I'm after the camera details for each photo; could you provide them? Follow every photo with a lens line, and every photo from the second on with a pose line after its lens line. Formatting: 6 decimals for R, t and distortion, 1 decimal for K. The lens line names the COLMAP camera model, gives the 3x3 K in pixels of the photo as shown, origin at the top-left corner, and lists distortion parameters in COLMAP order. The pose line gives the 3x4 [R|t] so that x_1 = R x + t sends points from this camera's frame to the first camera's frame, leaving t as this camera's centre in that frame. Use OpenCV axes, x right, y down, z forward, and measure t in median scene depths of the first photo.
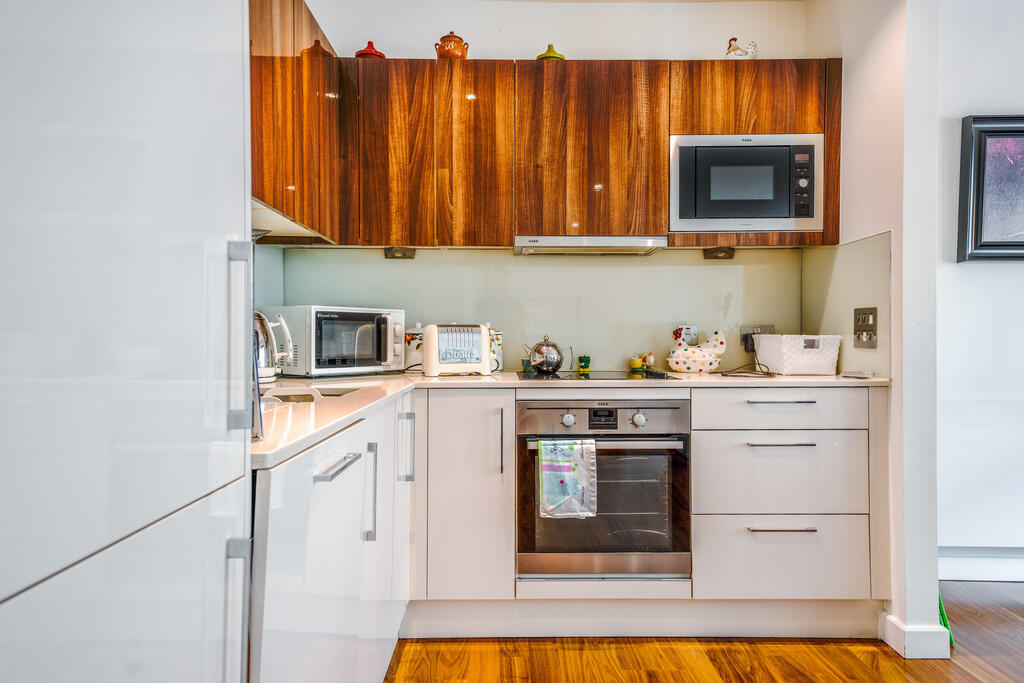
lens RADIAL K [[663.8, 0, 512.5], [0, 663.8, 343.0], [0, 0, 1]] dist [0.053067, -0.002496]
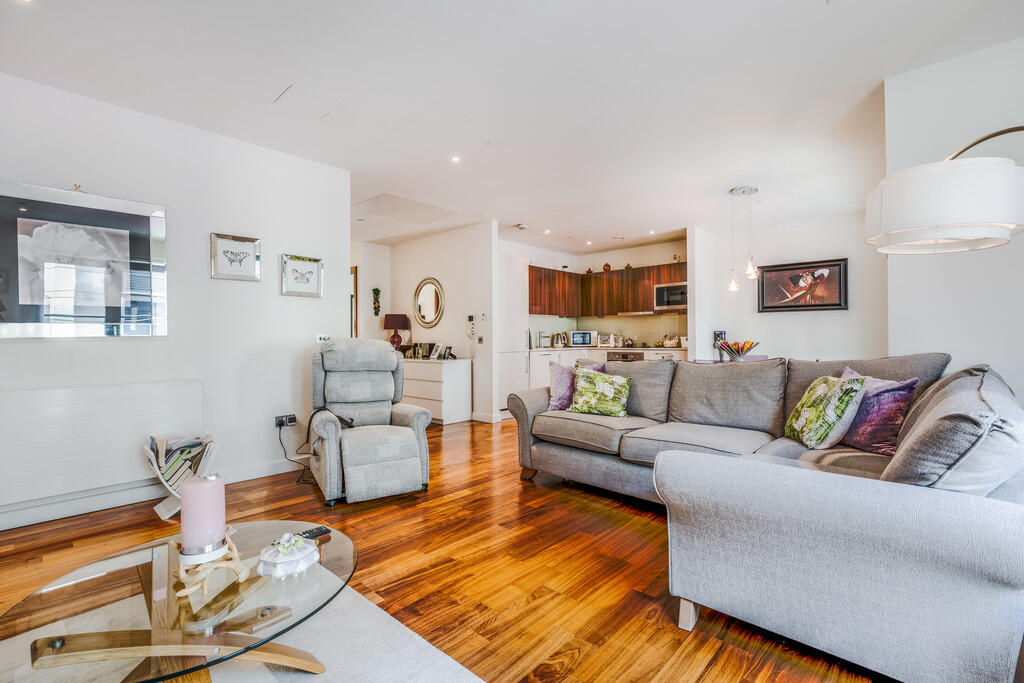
lens RADIAL K [[458.0, 0, 513.3], [0, 458.0, 341.0], [0, 0, 1]] dist [-0.016278, -0.002678]
pose [[0.718663, 0.000509, -0.695358, 1.487089], [0.002455, 0.999992, 0.003269, -0.000020], [0.695354, -0.004056, 0.718656, -1.452220]]
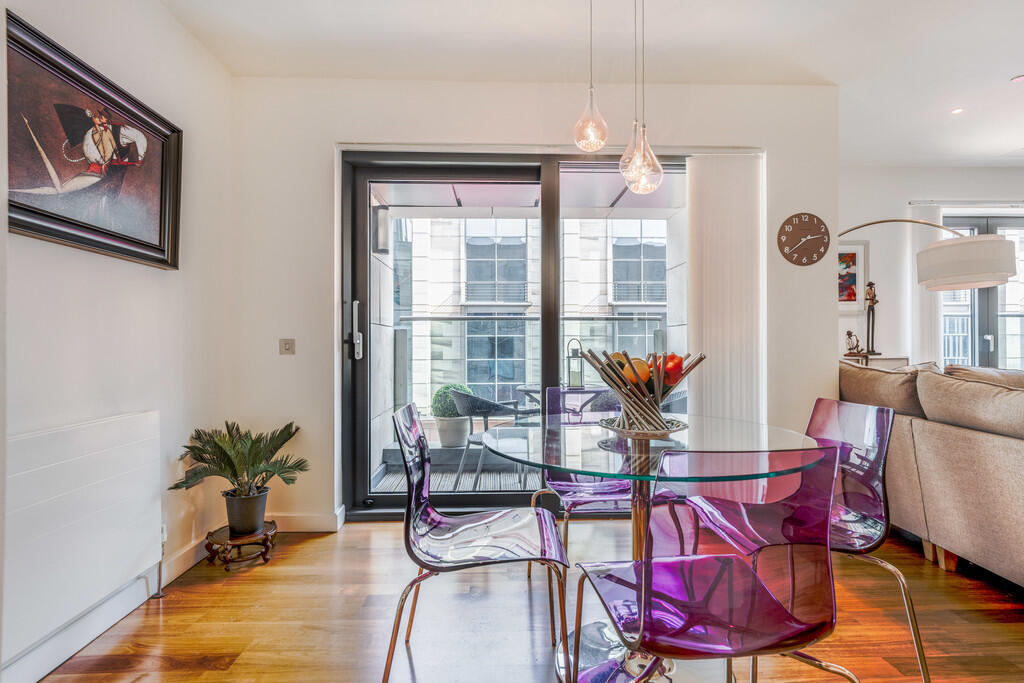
lens RADIAL K [[525.5, 0, 522.7], [0, 525.5, 335.1], [0, 0, 1]] dist [-0.003305, -0.002805]
pose [[-0.018778, 0.018792, 0.999647, 0.235253], [0.002865, 0.999820, -0.018742, -0.003584], [-0.999820, 0.002512, -0.018829, 0.573189]]
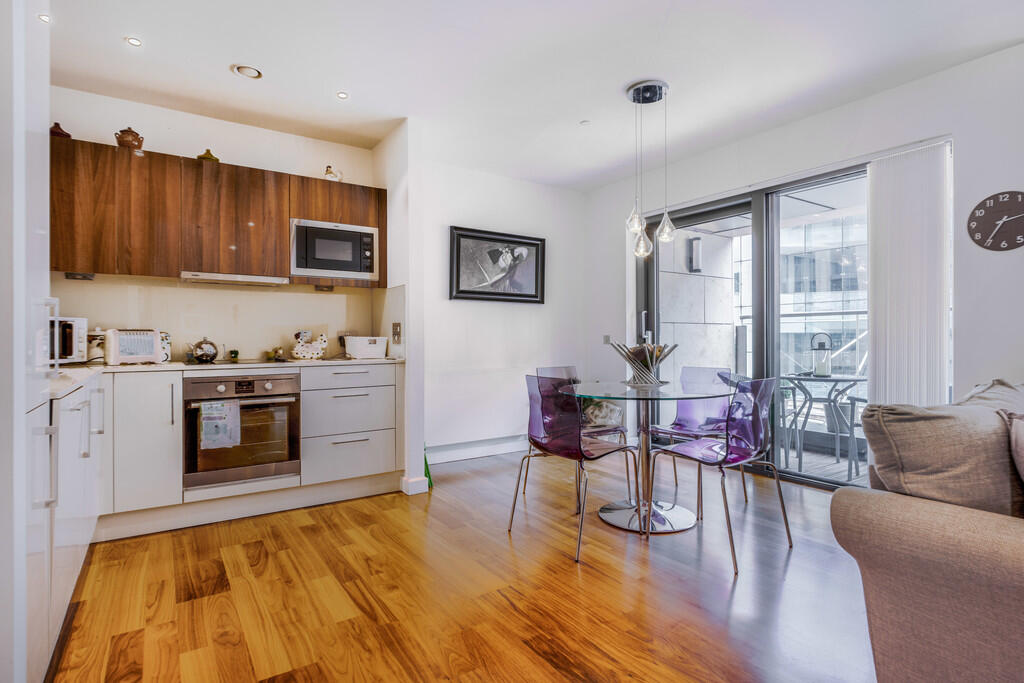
lens RADIAL K [[525.5, 0, 514.1], [0, 525.5, 339.7], [0, 0, 1]] dist [-0.003305, -0.002805]
pose [[0.837088, -0.002212, 0.547064, -0.015906], [0.003826, 0.999991, -0.001811, 0.000032], [-0.547055, 0.003609, 0.837089, -0.413837]]
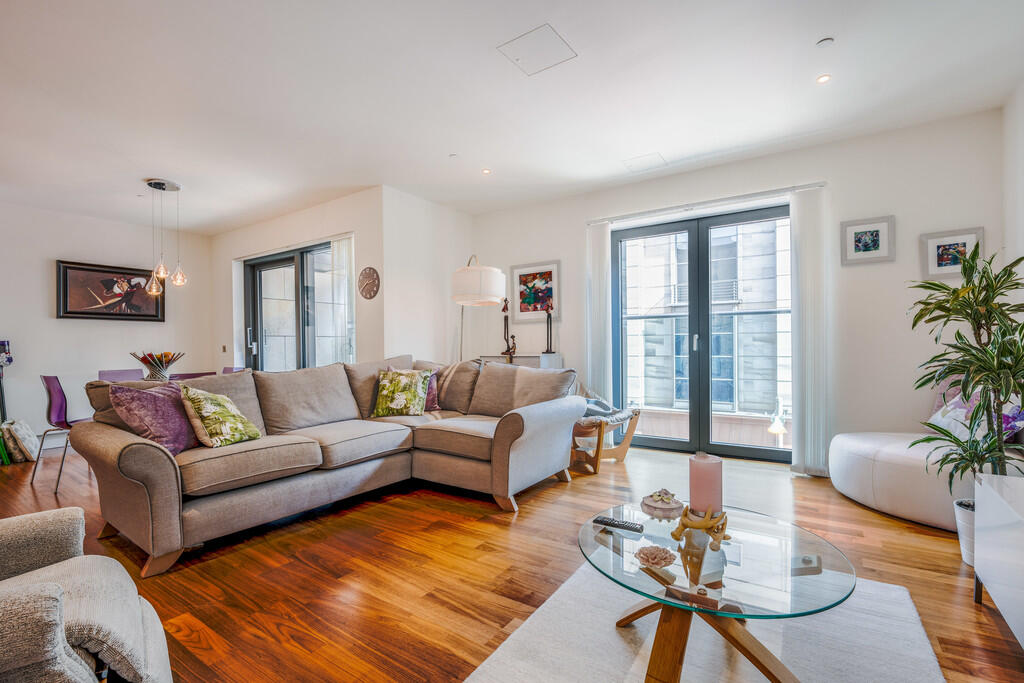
lens RADIAL K [[458.0, 0, 514.3], [0, 458.0, 351.0], [0, 0, 1]] dist [-0.016278, -0.002678]
pose [[0.575243, -0.017170, 0.817803, 0.318740], [0.011546, 0.999850, 0.012871, -0.003097], [-0.817901, 0.002038, 0.575355, -1.475112]]
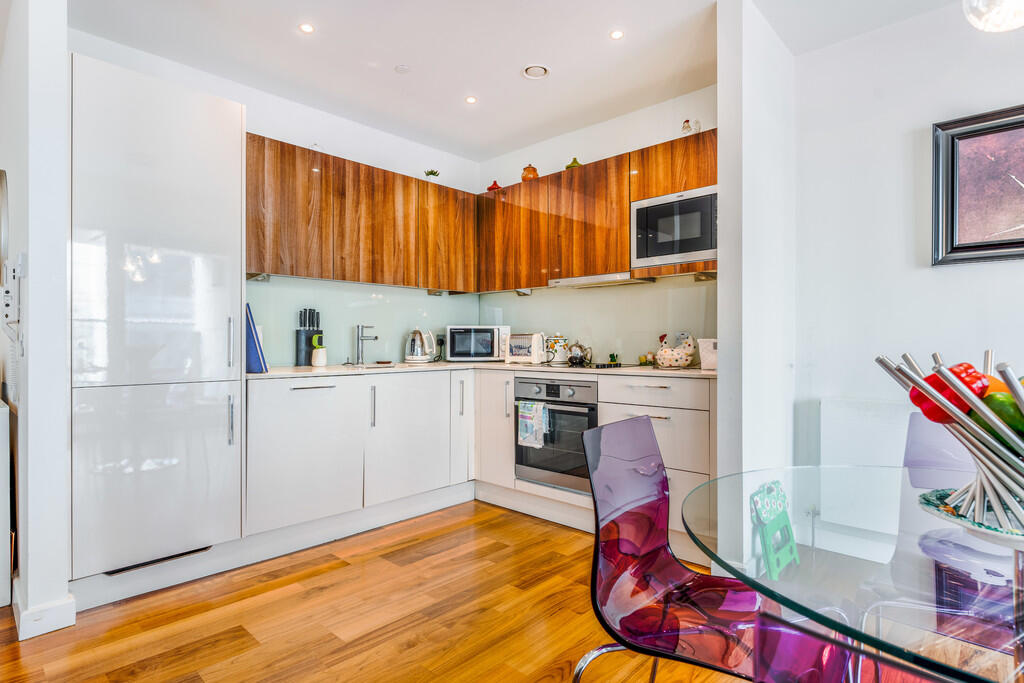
lens RADIAL K [[525.5, 0, 529.8], [0, 525.5, 353.8], [0, 0, 1]] dist [-0.003305, -0.002805]
pose [[0.729604, 0.013423, -0.683738, 0.865316], [-0.004611, 0.999881, 0.014710, 0.003077], [0.683854, -0.007580, 0.729579, 0.012691]]
